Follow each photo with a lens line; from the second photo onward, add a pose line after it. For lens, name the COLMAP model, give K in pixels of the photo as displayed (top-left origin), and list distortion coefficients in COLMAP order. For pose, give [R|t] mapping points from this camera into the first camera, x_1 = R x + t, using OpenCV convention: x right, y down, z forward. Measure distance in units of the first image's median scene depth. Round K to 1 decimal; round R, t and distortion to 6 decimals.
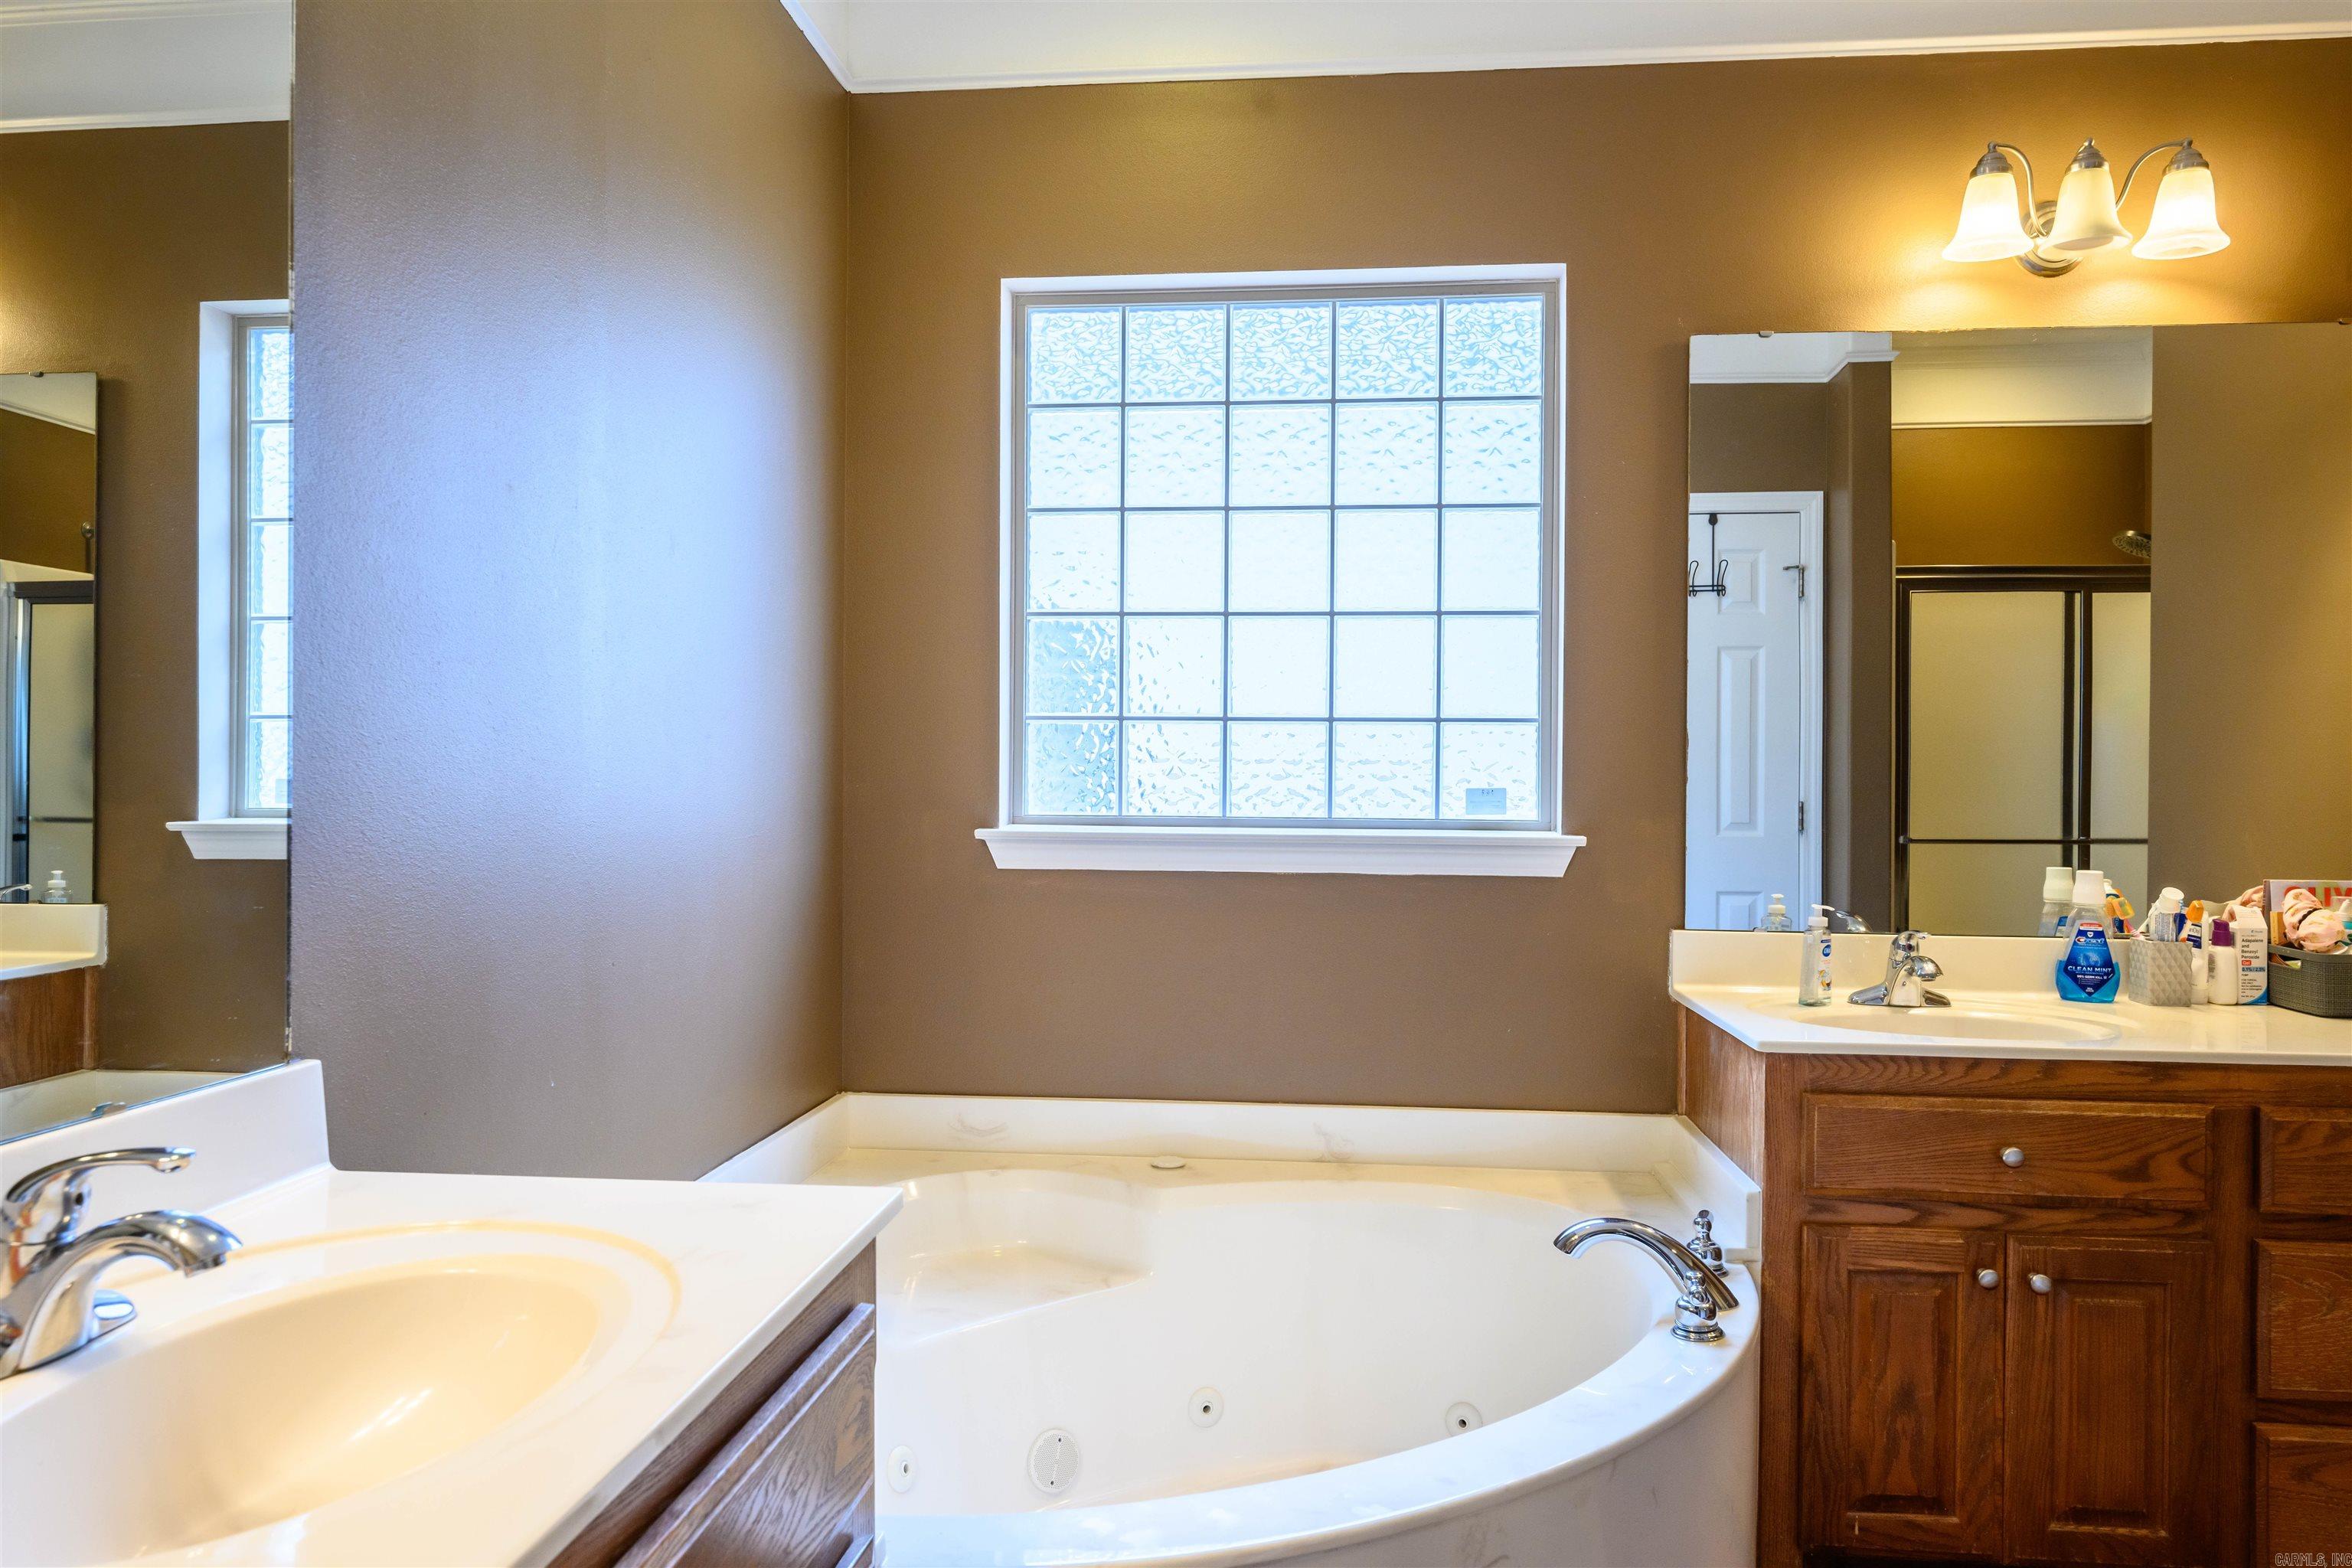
lens RADIAL K [[1559.1, 0, 1176.0], [0, 1559.1, 784.0], [0, 0, 1]] dist [-0.004789, 0.003682]
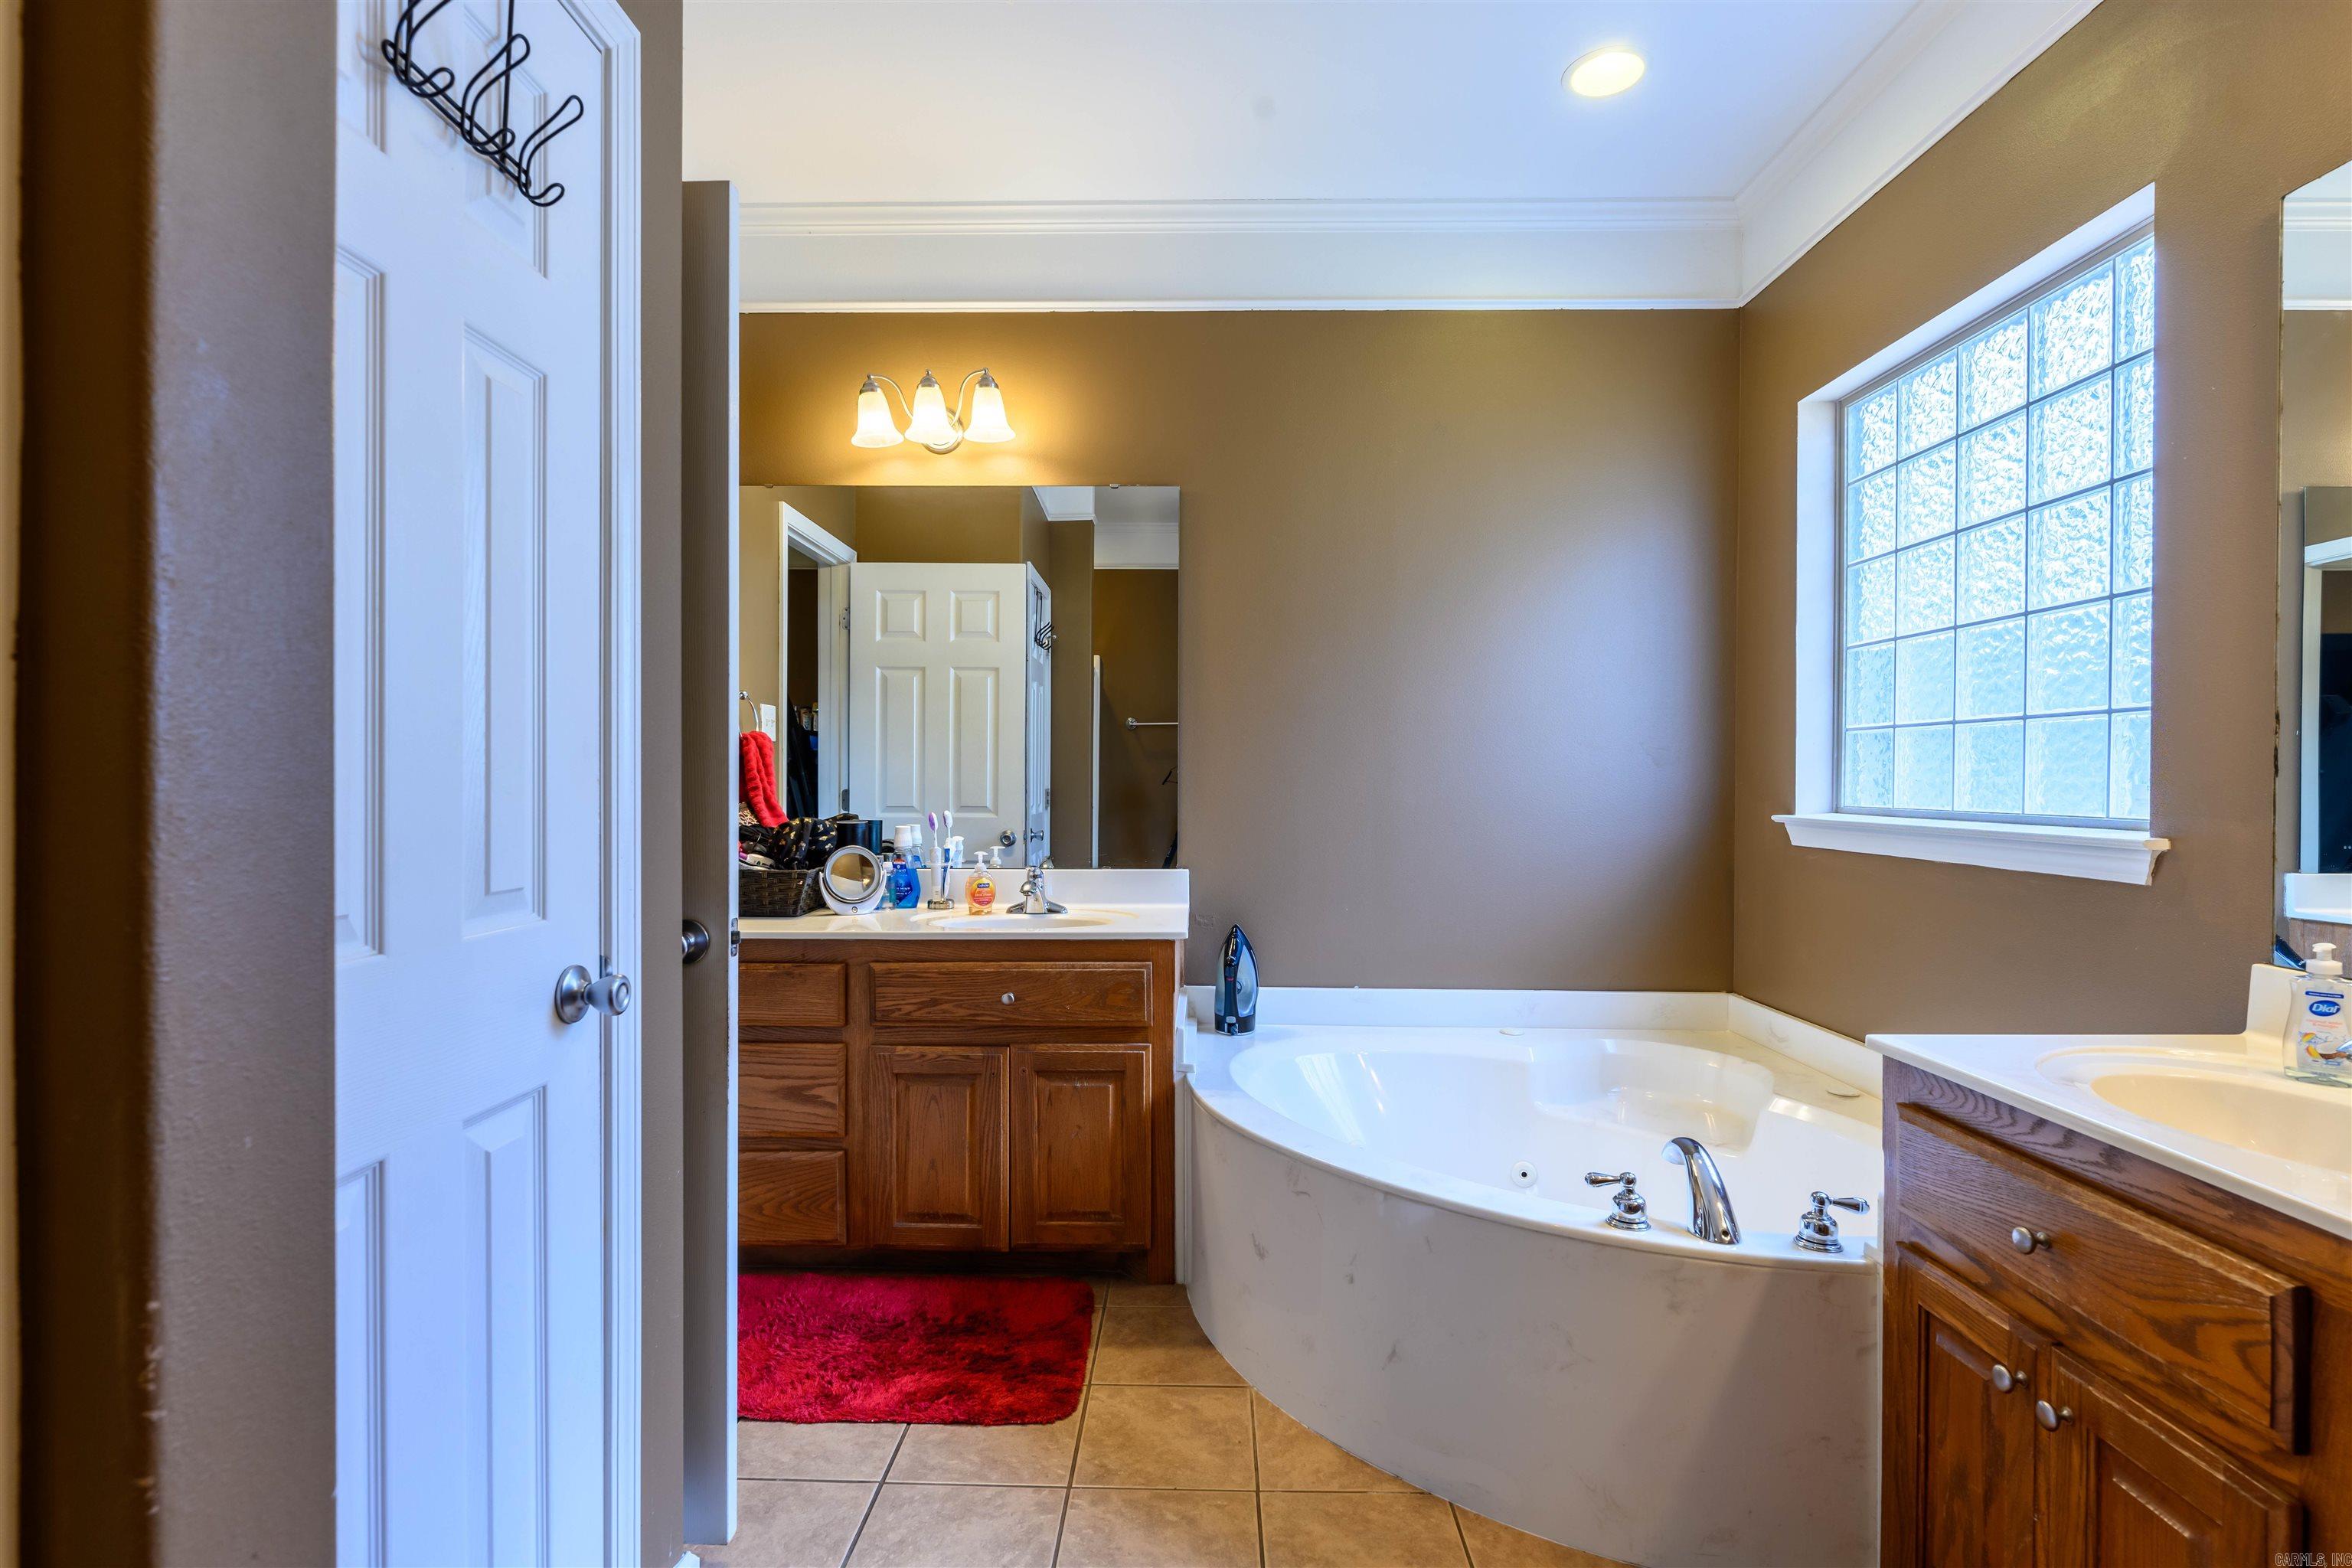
lens RADIAL K [[1122.0, 0, 1176.0], [0, 1122.0, 784.0], [0, 0, 1]] dist [0.000406, 0.000018]
pose [[0.089050, -0.004004, -0.996019, 0.892318], [-0.004541, 0.999980, -0.004426, 0.008551], [0.996017, 0.004917, 0.089030, 0.427538]]
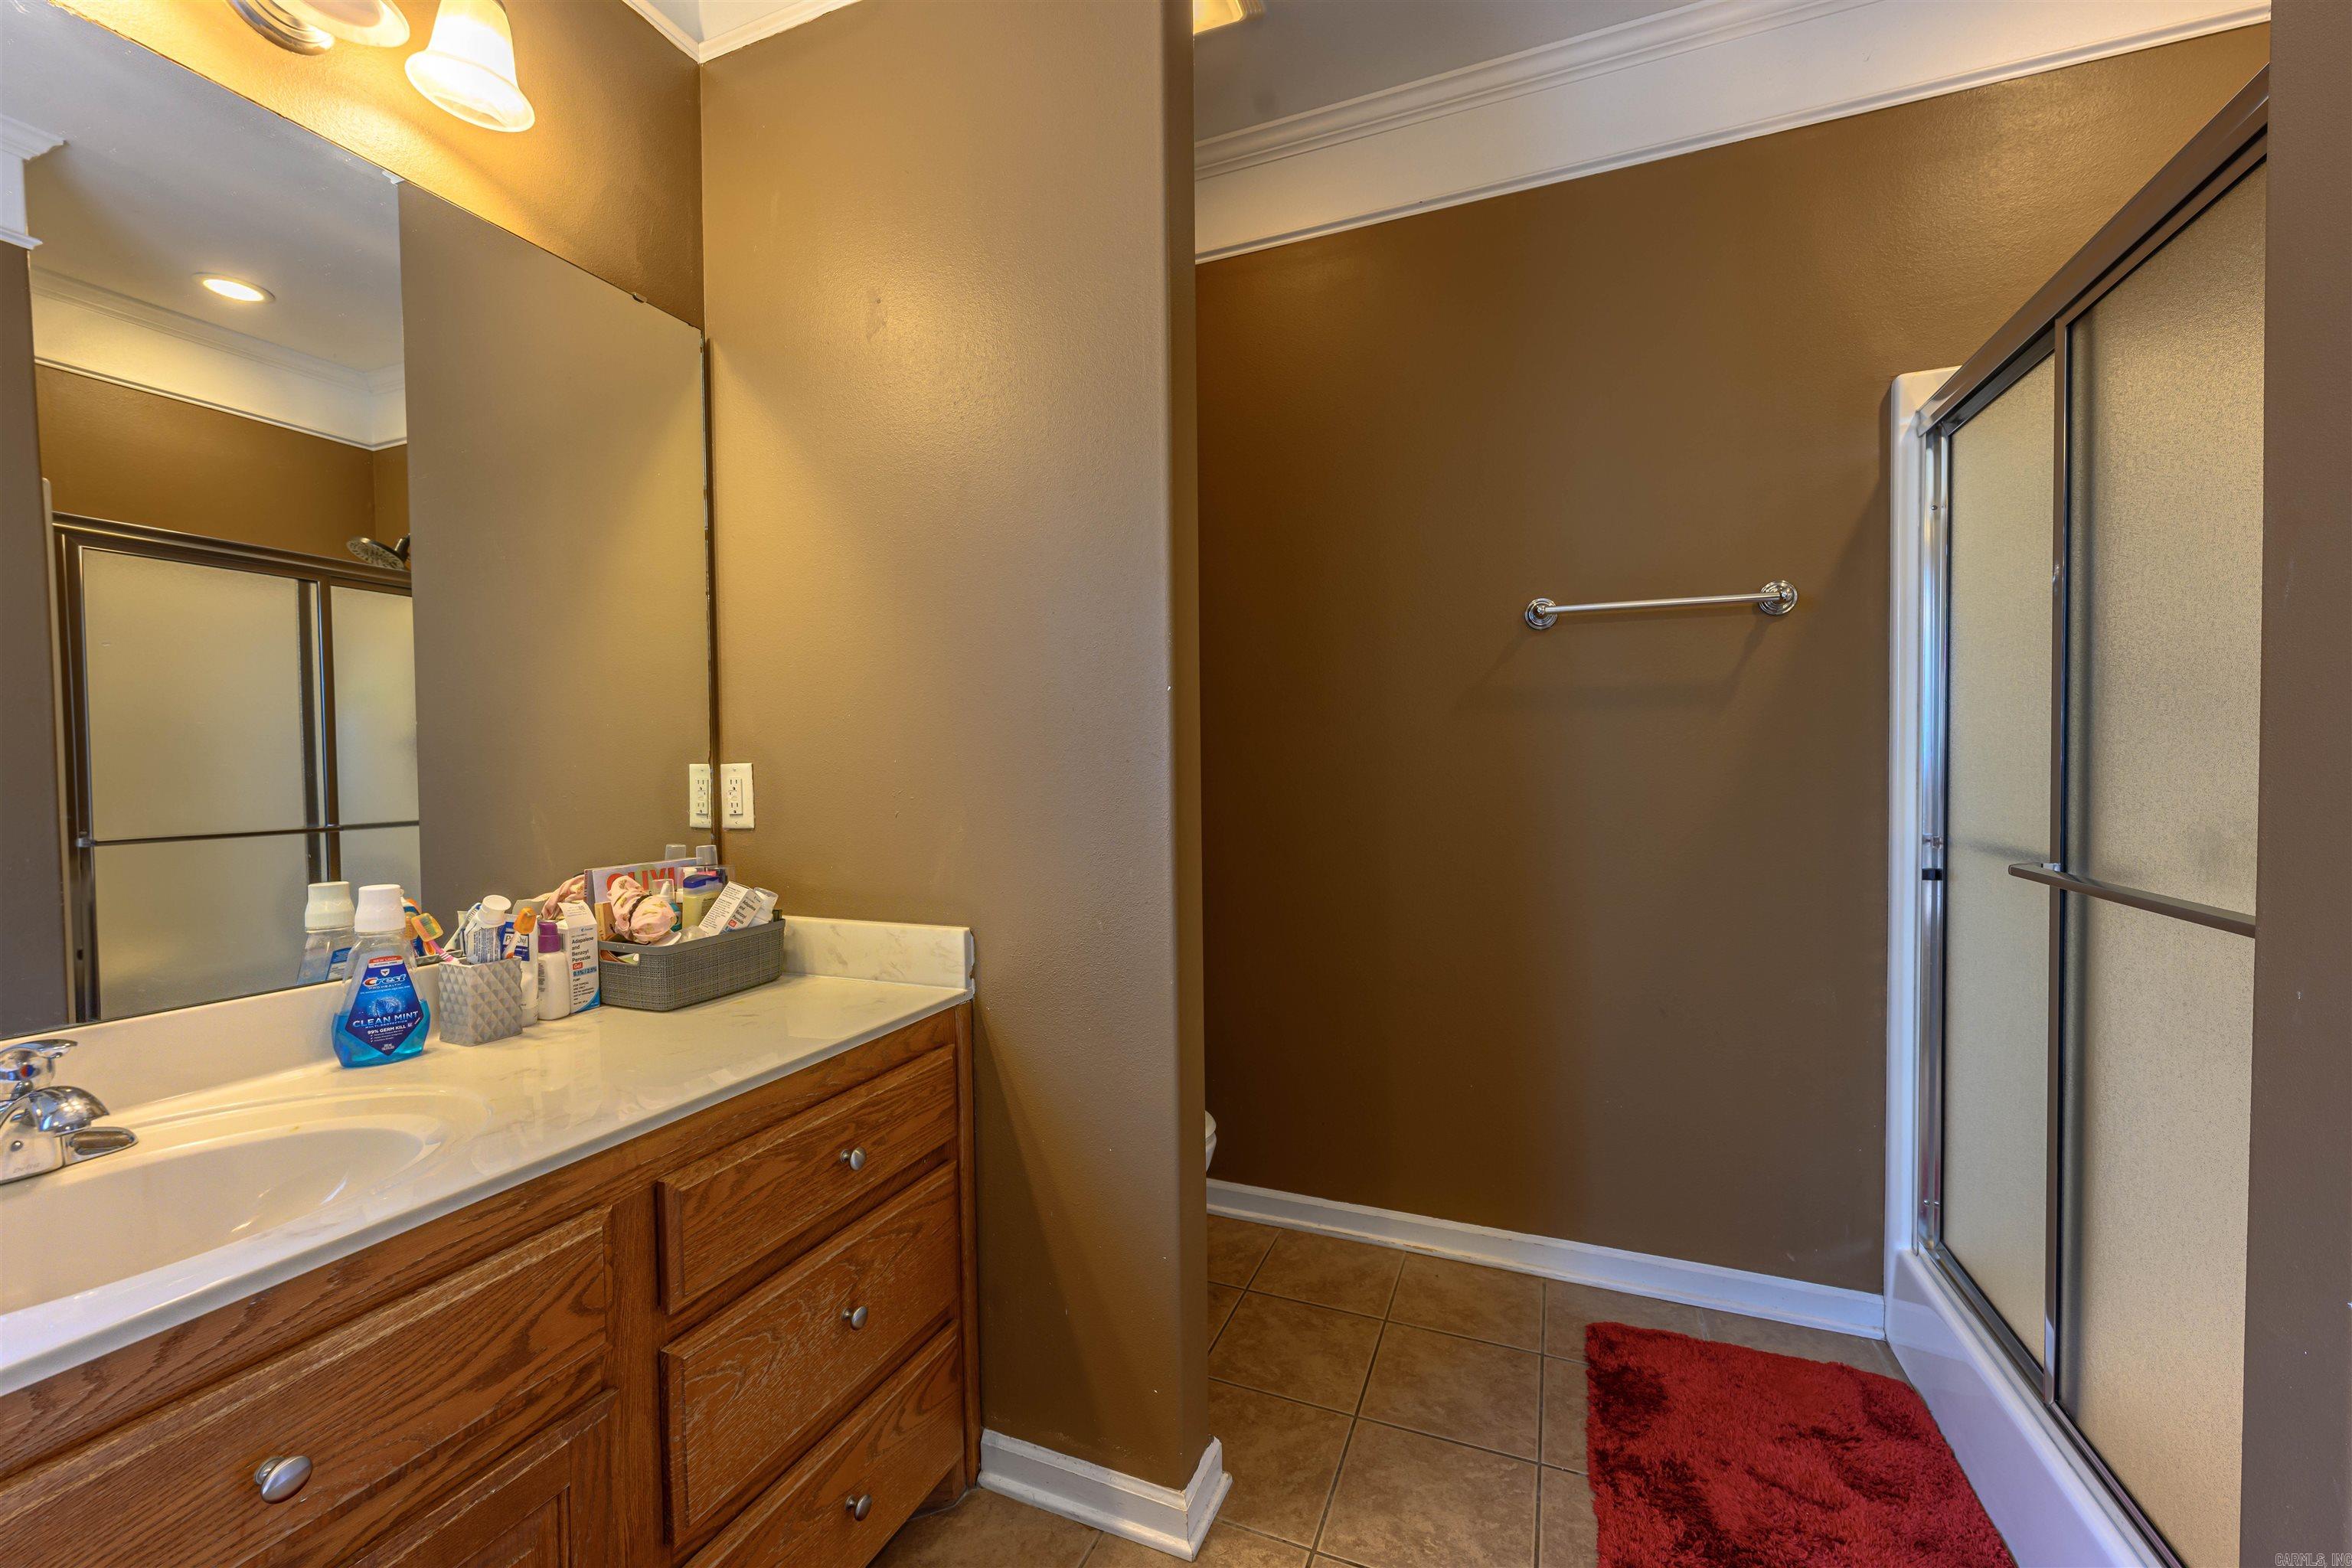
lens RADIAL K [[928.6, 0, 1176.0], [0, 928.6, 784.0], [0, 0, 1]] dist [-0.003059, 0.000432]
pose [[0.282035, -0.030390, 0.958923, 0.273791], [0.016337, 0.999505, 0.026871, 0.000952], [-0.959265, 0.008087, 0.282392, 0.515506]]
